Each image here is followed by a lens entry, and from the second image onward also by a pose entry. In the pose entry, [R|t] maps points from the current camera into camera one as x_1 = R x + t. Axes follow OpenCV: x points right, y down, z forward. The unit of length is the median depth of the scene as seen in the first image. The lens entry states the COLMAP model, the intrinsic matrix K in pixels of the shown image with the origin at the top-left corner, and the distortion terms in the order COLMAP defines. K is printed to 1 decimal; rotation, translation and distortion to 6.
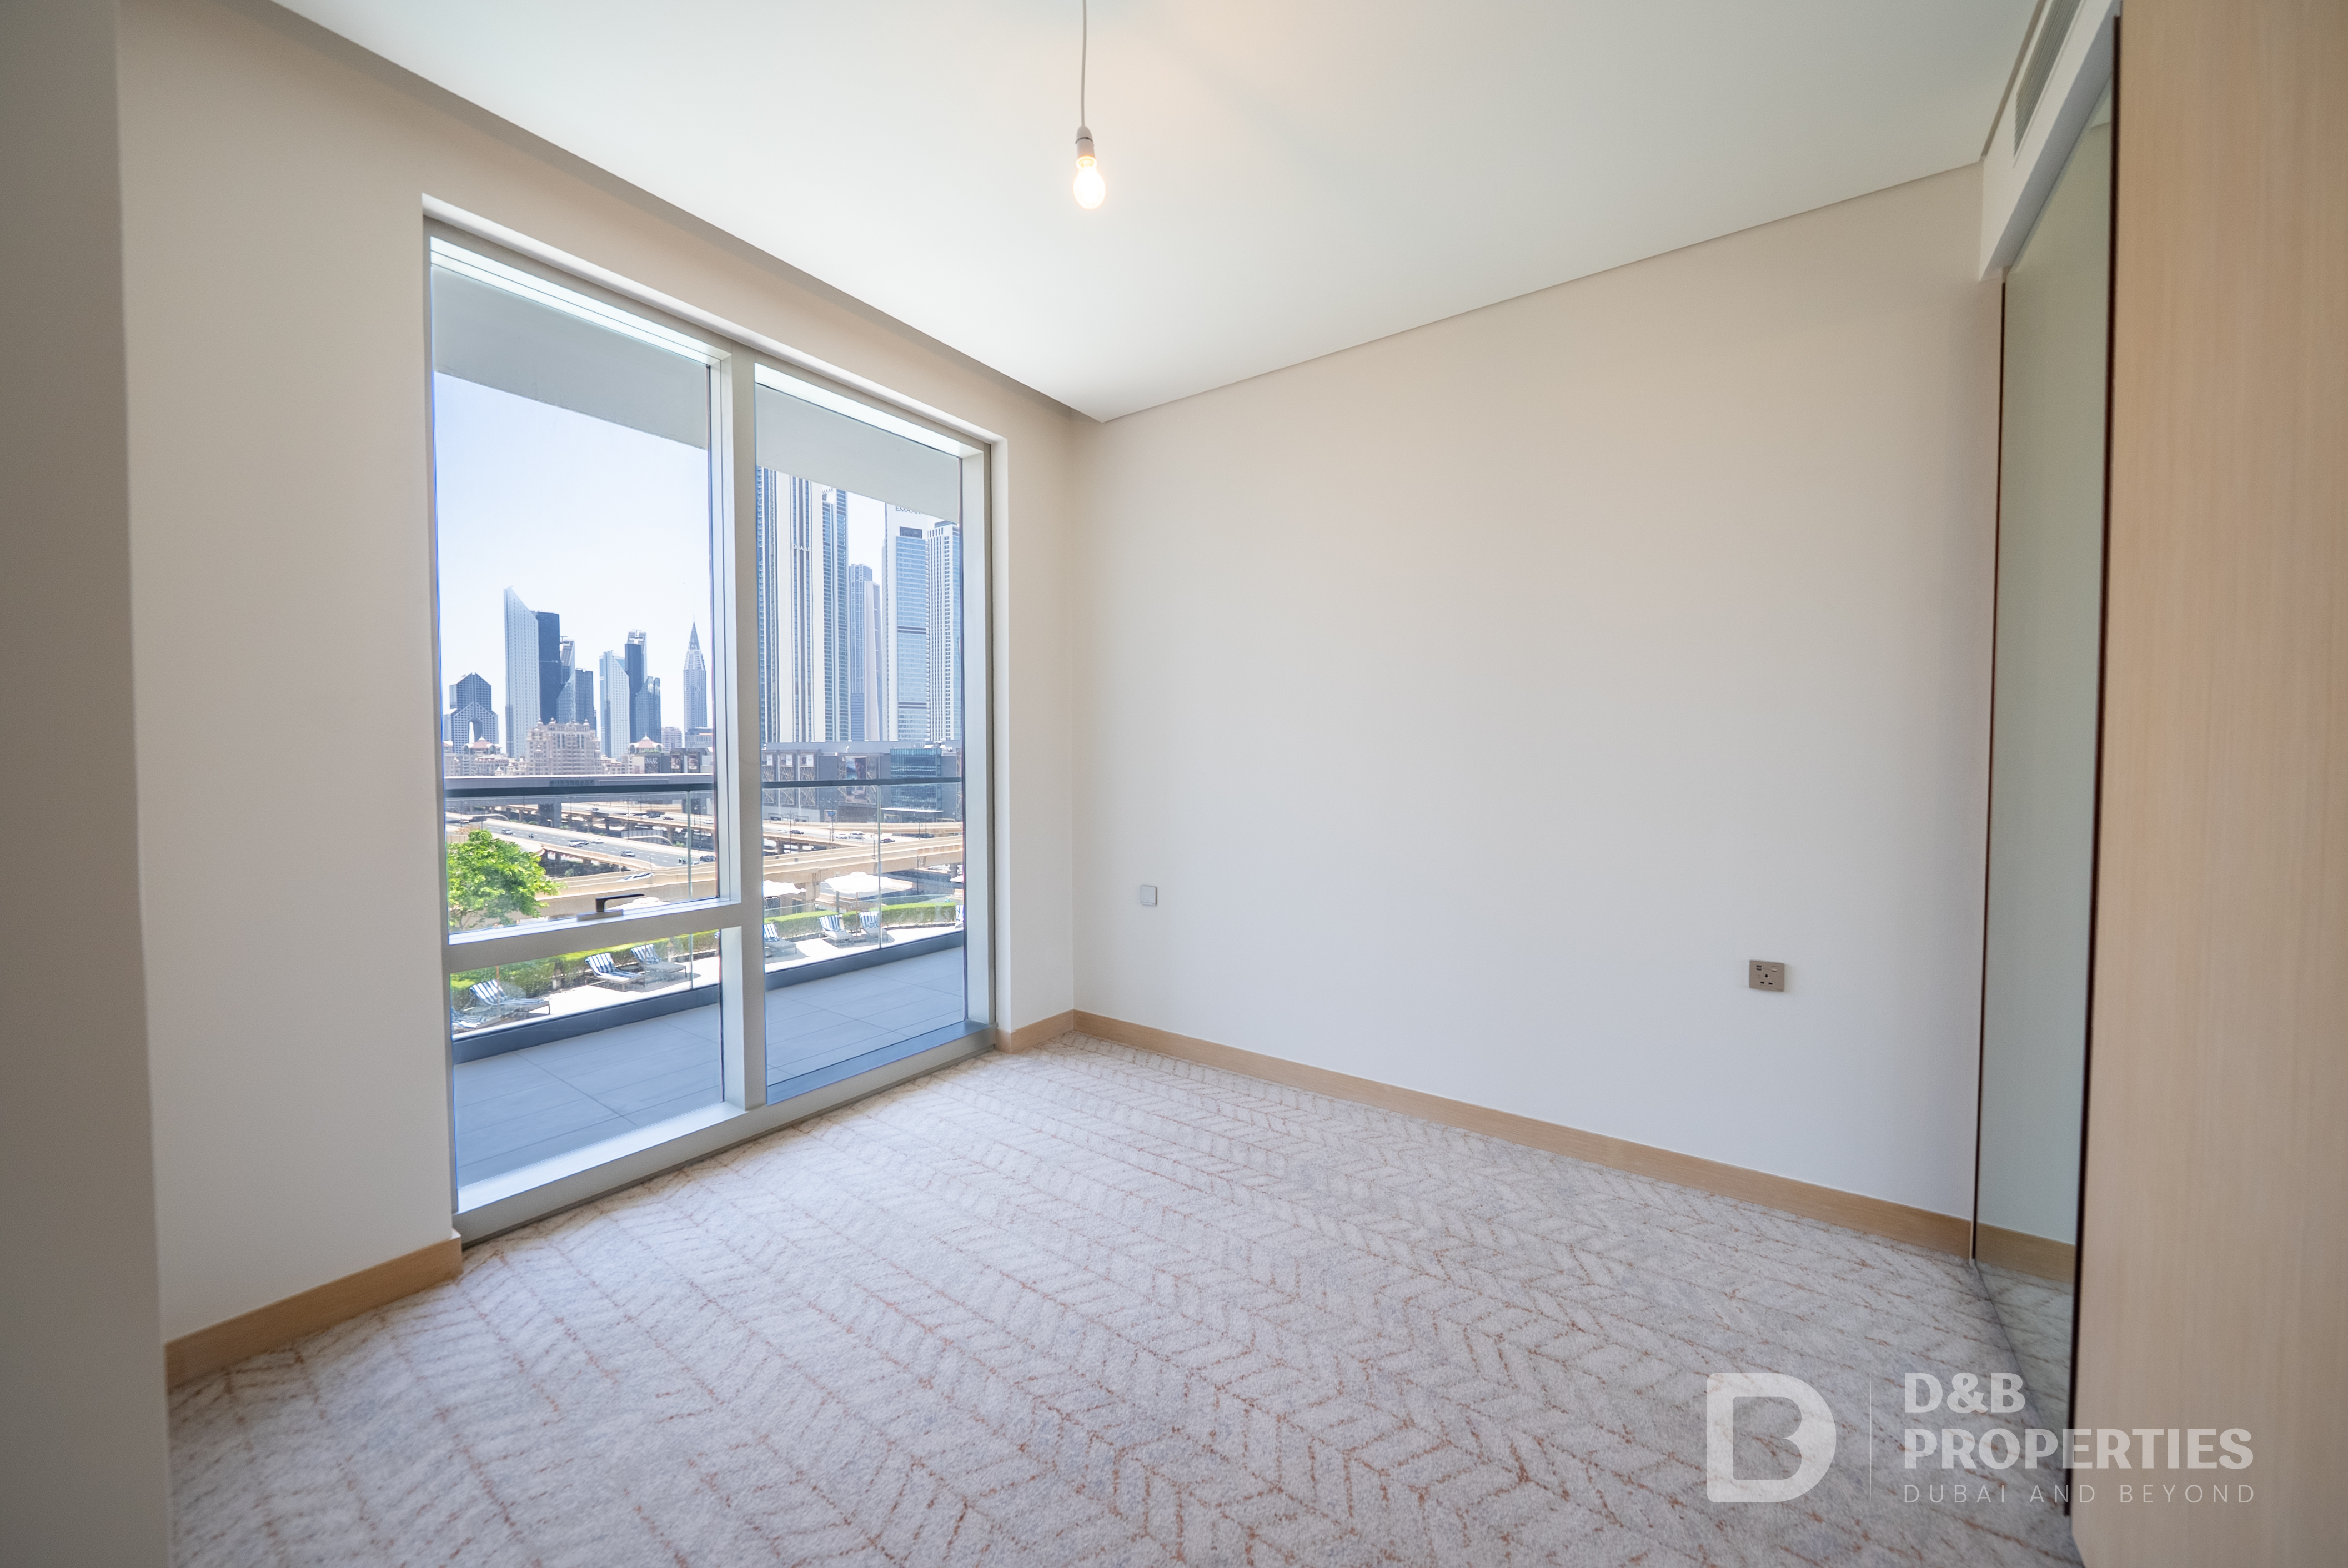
lens RADIAL K [[823.3, 0, 1178.8], [0, 823.3, 781.0], [0, 0, 1]] dist [-0.004257, -0.000368]
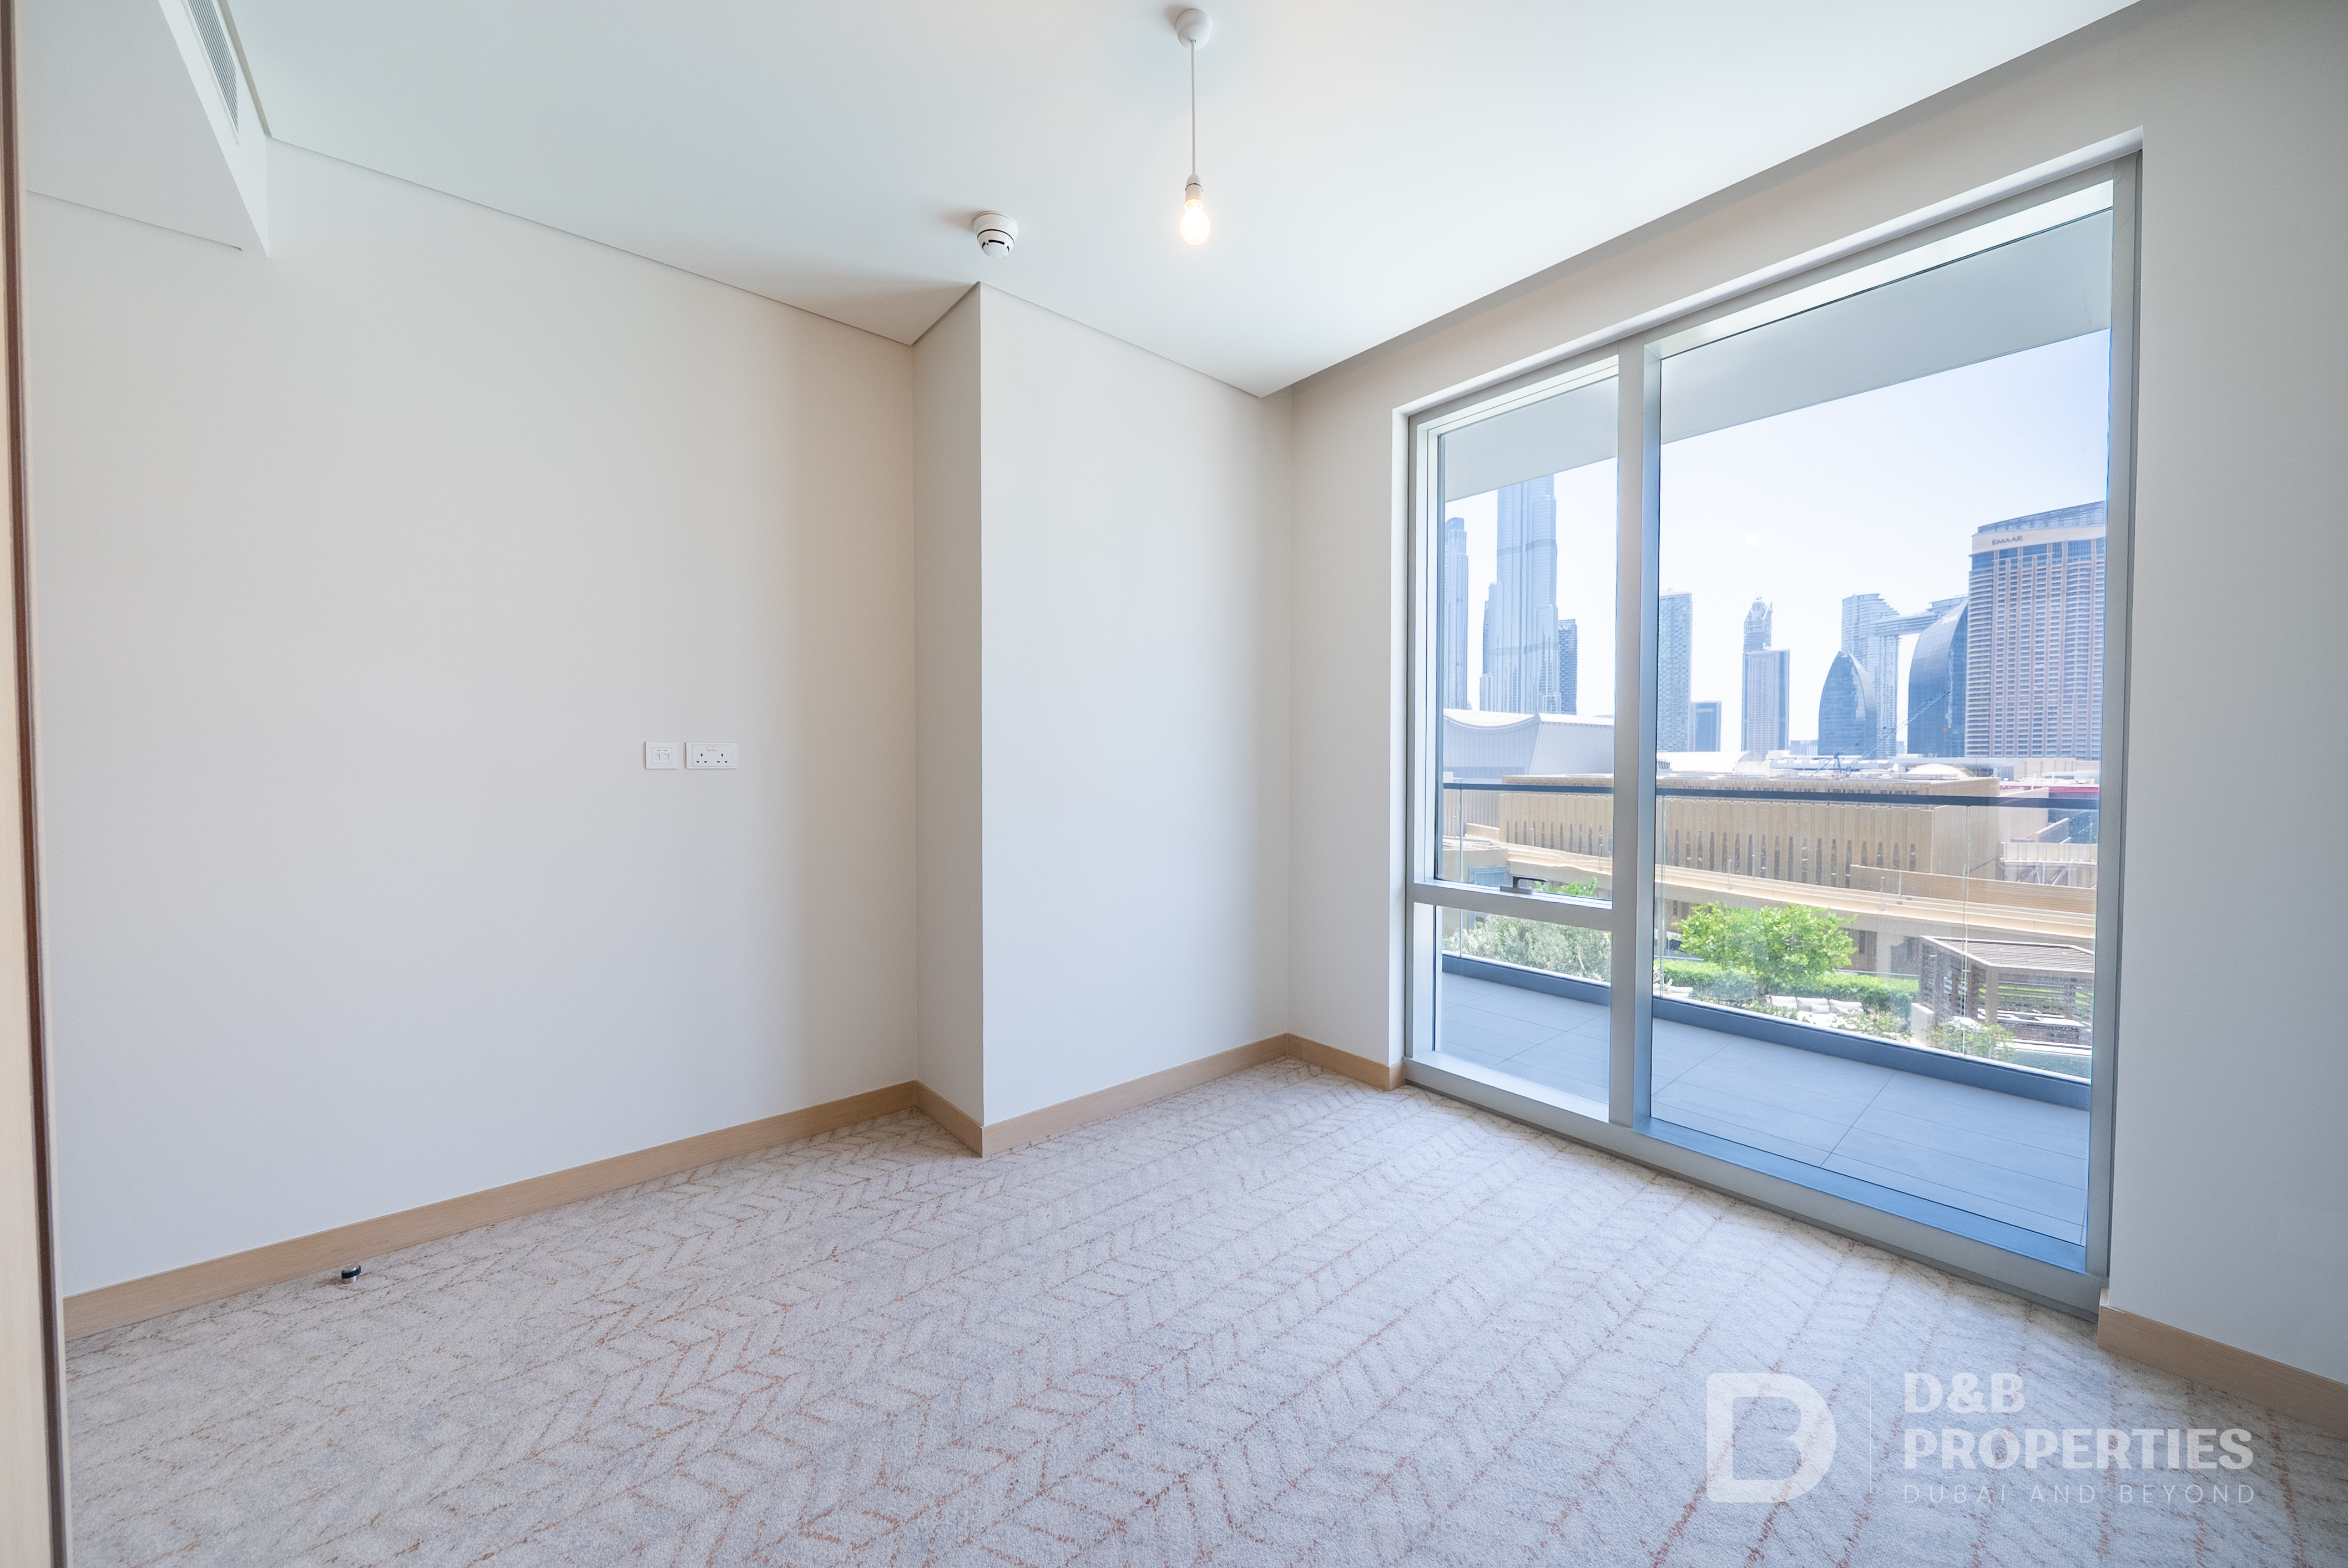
lens RADIAL K [[823.3, 0, 1178.8], [0, 823.3, 781.0], [0, 0, 1]] dist [-0.004257, -0.000368]
pose [[-0.249402, 0.023960, -0.968104, 0.688093], [-0.030870, 0.998989, 0.032677, -0.027141], [0.967908, 0.038035, -0.248410, 0.924205]]
